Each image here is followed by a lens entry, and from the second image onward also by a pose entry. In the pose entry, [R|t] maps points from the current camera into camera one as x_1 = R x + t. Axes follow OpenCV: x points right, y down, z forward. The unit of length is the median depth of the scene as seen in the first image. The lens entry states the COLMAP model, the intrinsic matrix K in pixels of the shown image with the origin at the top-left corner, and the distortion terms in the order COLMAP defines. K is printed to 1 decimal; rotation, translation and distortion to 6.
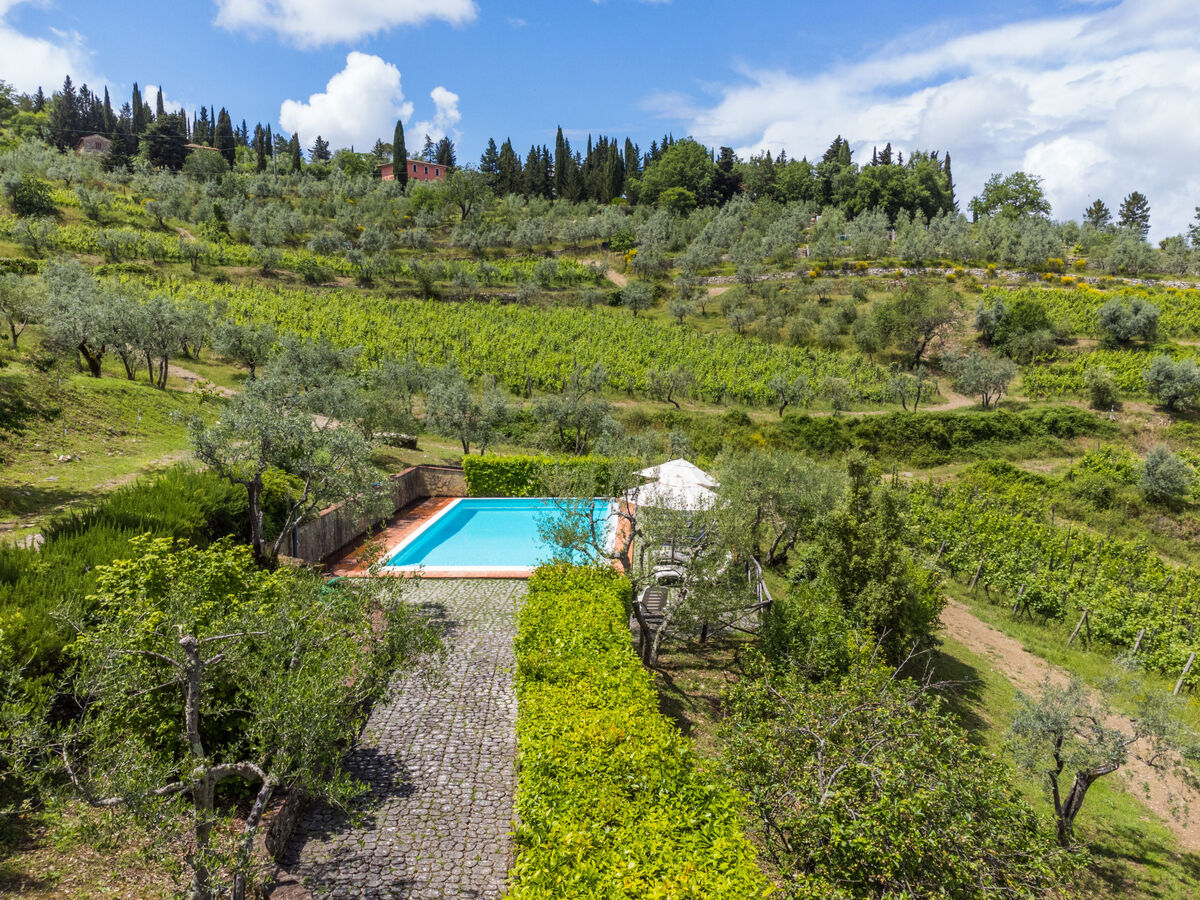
lens RADIAL K [[935.4, 0, 623.6], [0, 935.4, 451.7], [0, 0, 1]] dist [0.012070, 0.000958]
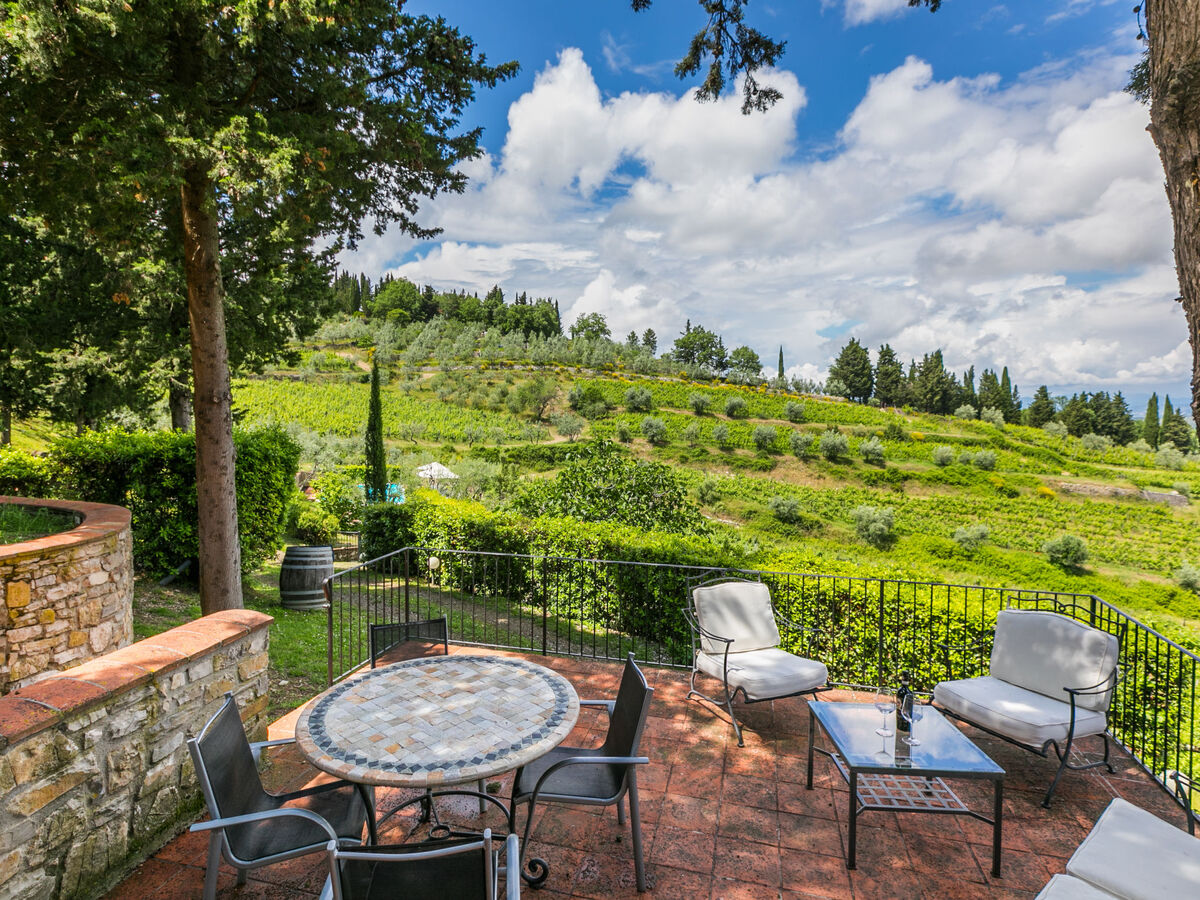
lens RADIAL K [[618.5, 0, 600.0], [0, 618.5, 450.0], [0, 0, 1]] dist [0.001327, 0.000083]
pose [[0.927067, -0.017904, 0.374468, -0.032368], [0.031594, 0.999037, -0.030452, 0.007466], [-0.373562, 0.040062, 0.926740, -0.149129]]
